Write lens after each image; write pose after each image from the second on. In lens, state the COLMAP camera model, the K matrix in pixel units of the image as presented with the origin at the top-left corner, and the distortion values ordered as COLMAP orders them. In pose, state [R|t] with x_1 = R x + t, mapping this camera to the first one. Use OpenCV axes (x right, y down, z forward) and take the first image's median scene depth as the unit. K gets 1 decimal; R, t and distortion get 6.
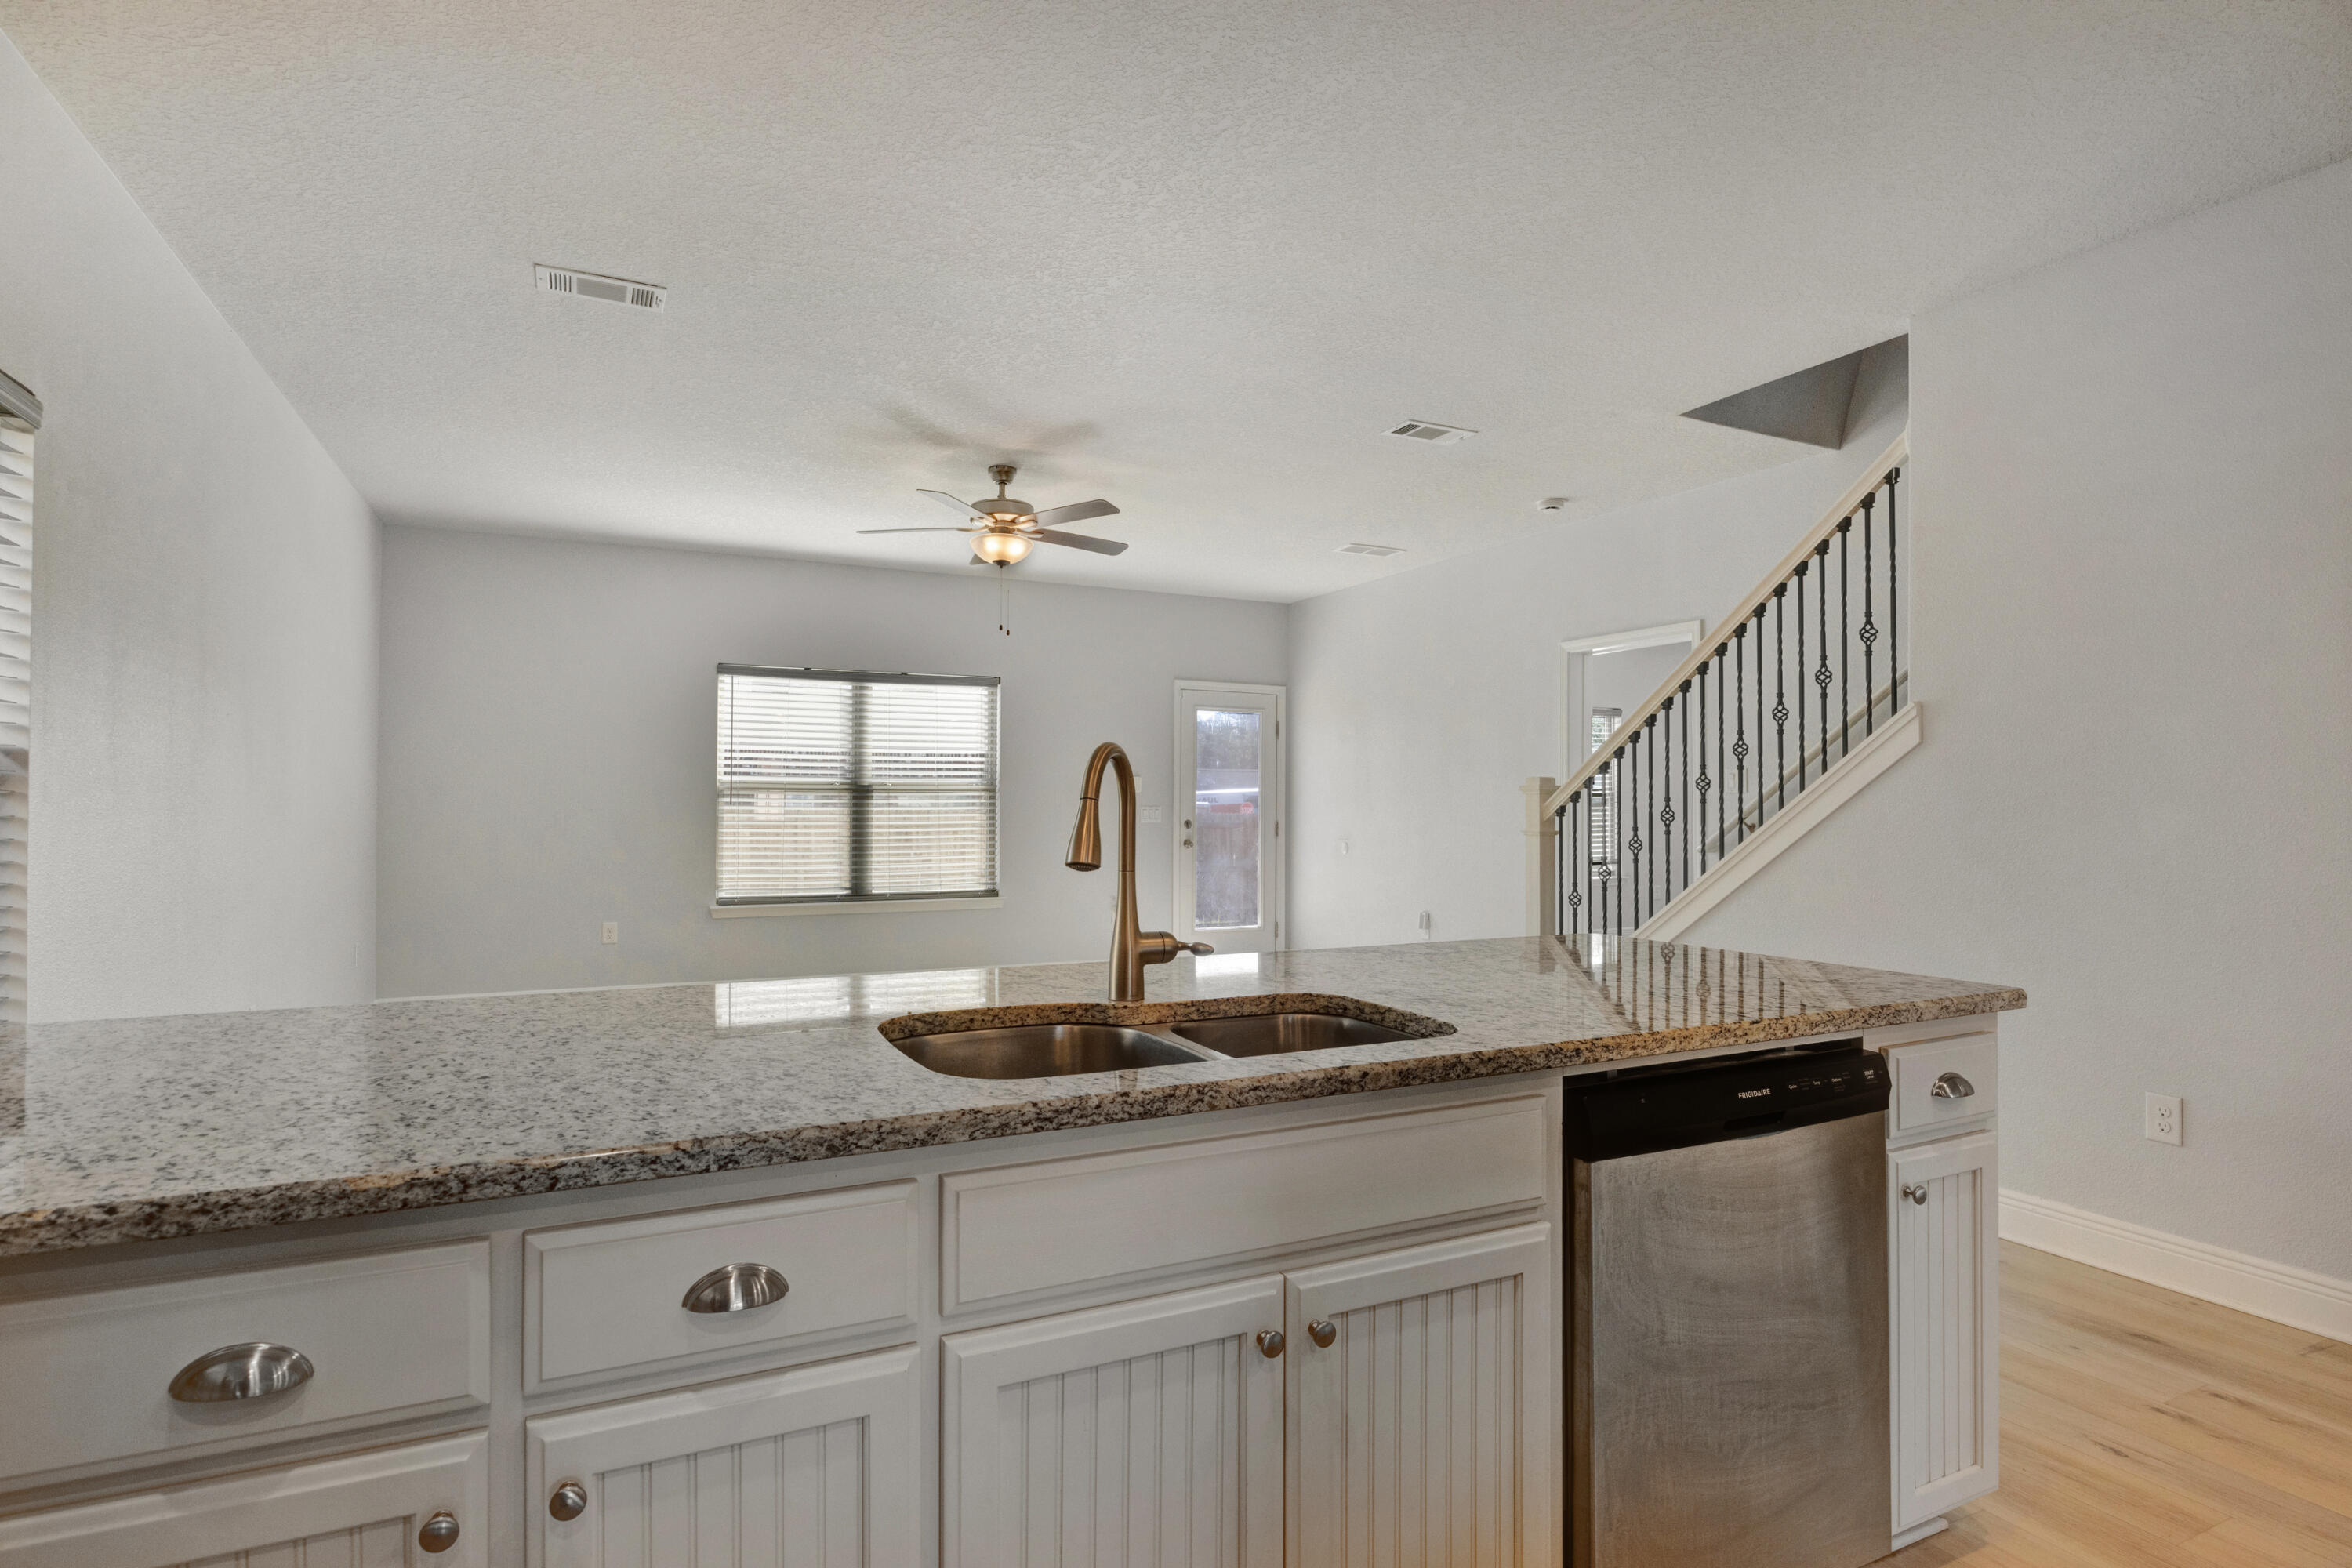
lens RADIAL K [[1193.0, 0, 1182.2], [0, 1193.0, 804.6], [0, 0, 1]] dist [-0.018236, 0.000097]
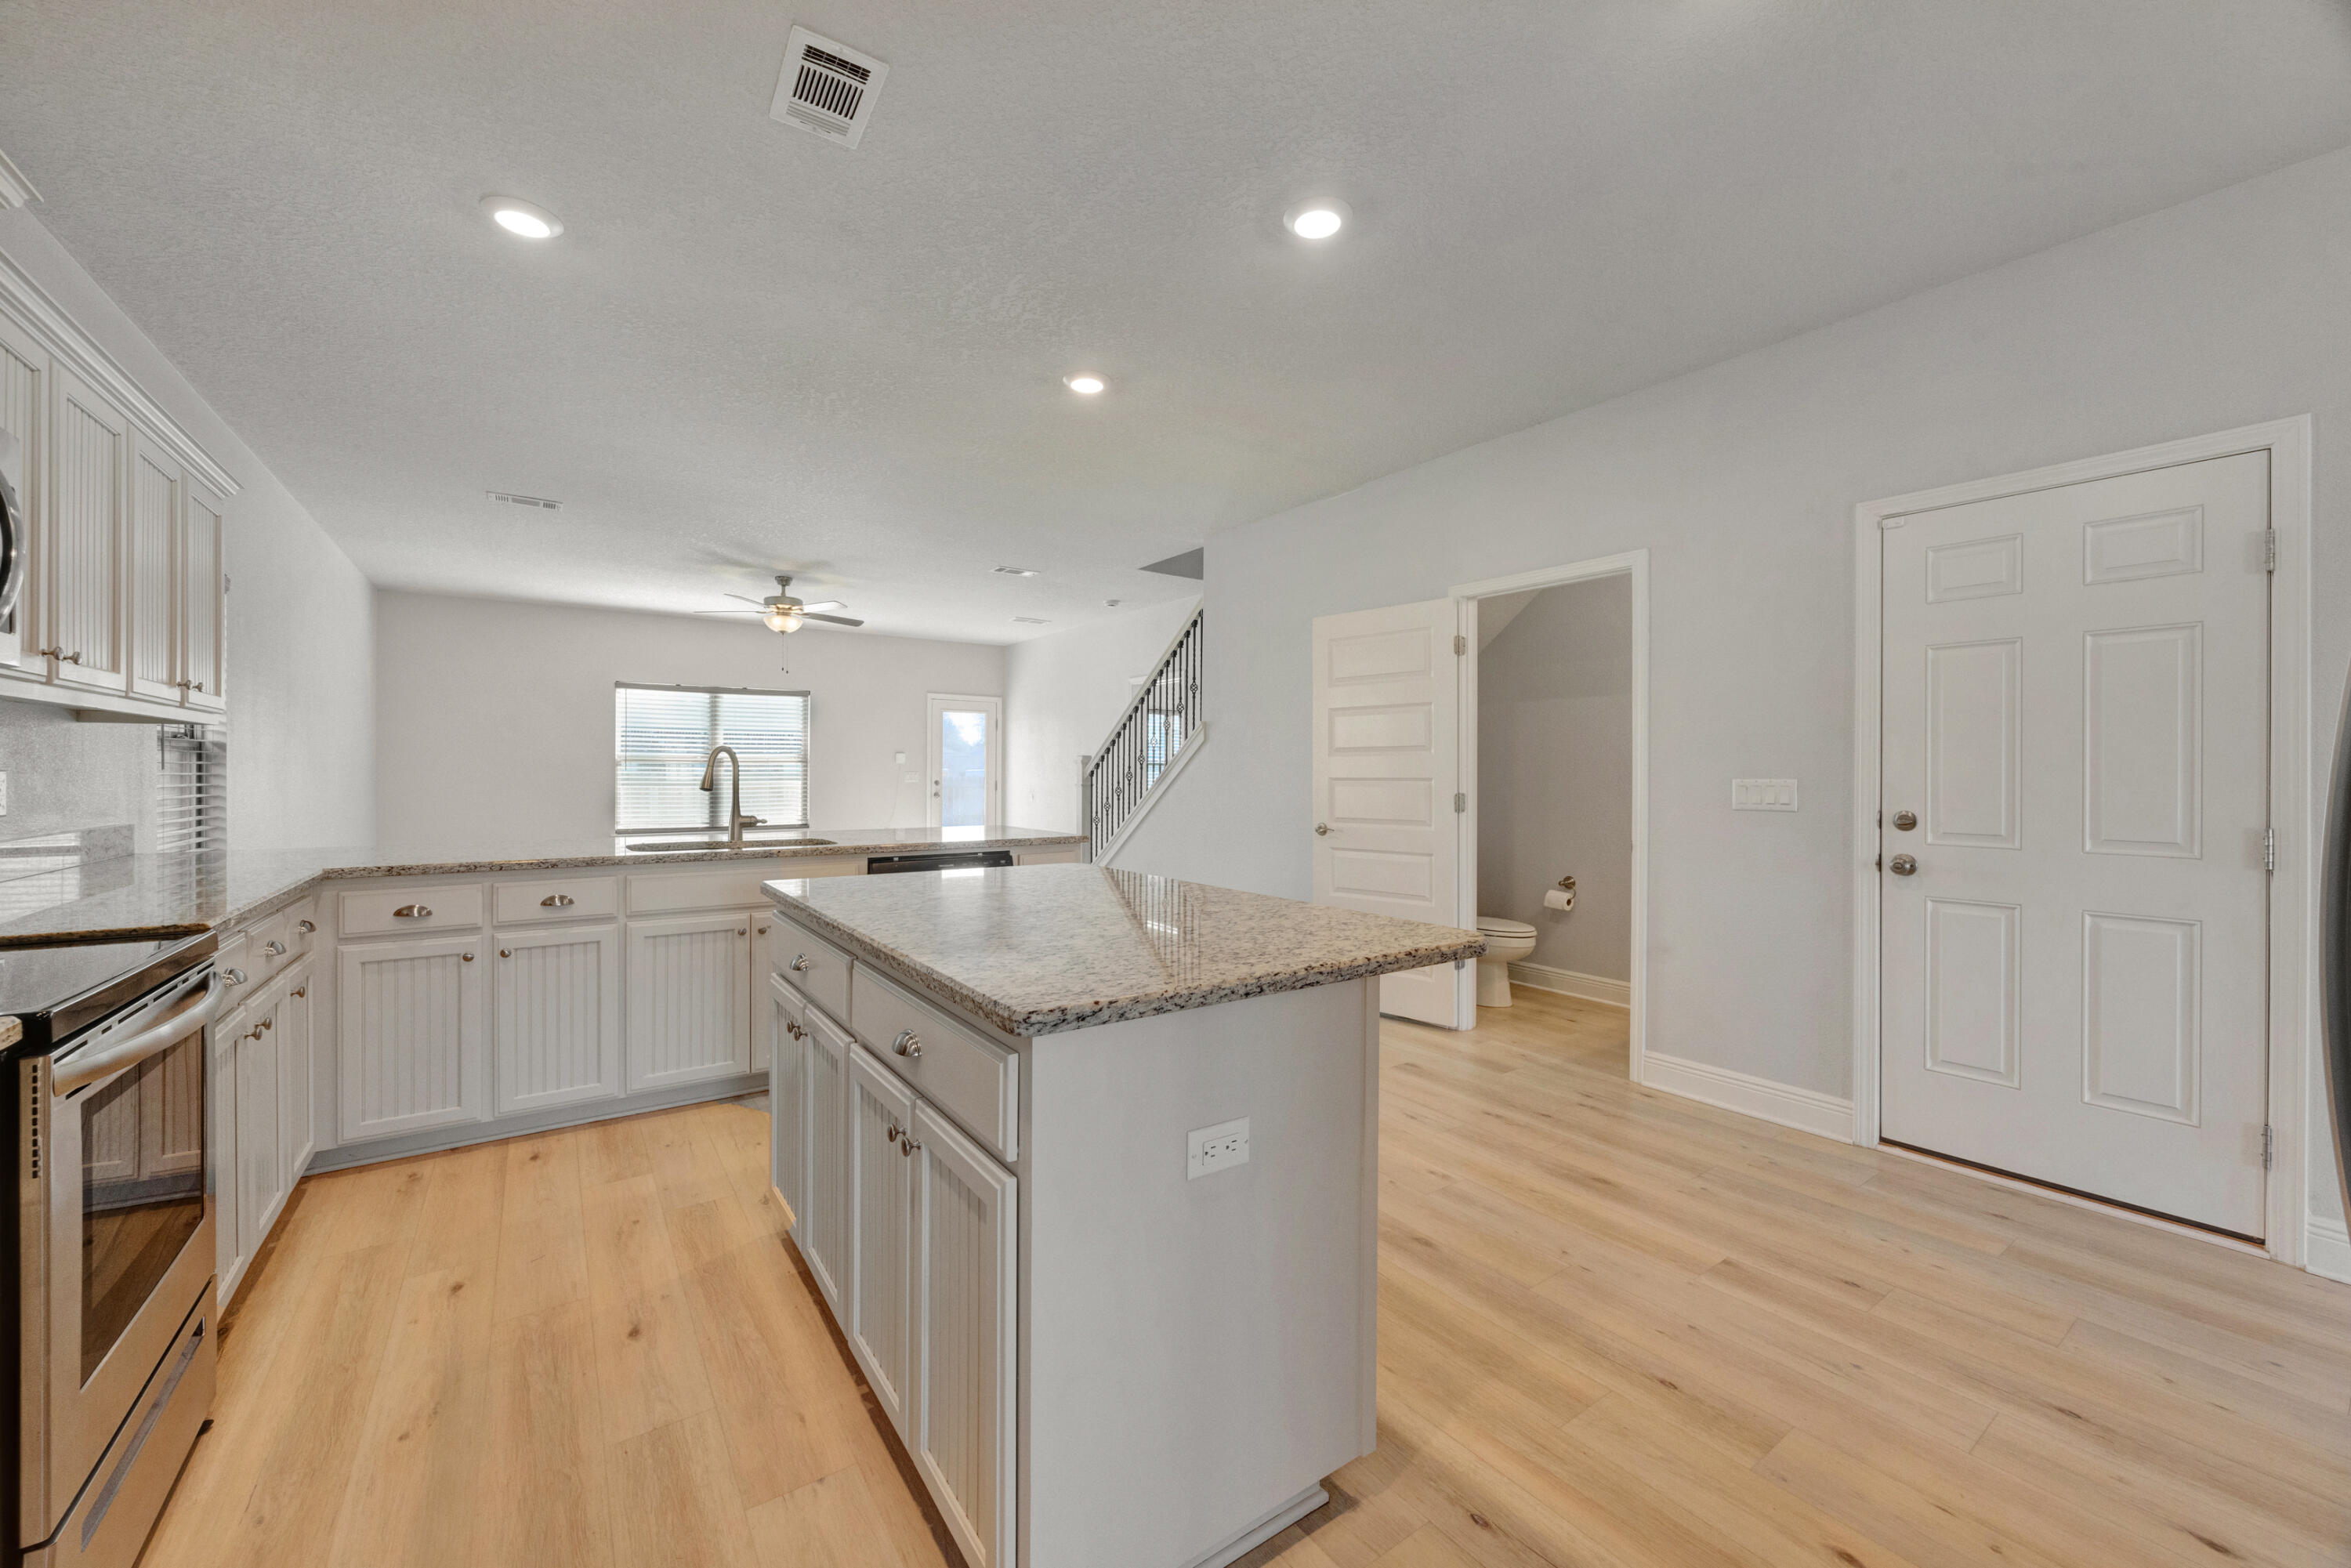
lens RADIAL K [[908.6, 0, 1176.9], [0, 908.6, 780.3], [0, 0, 1]] dist [-0.001612, -0.000614]
pose [[0.988245, -0.001369, 0.152871, 0.297690], [-0.000012, 0.999959, 0.009029, 0.003826], [-0.152877, -0.008925, 0.988205, -0.563157]]
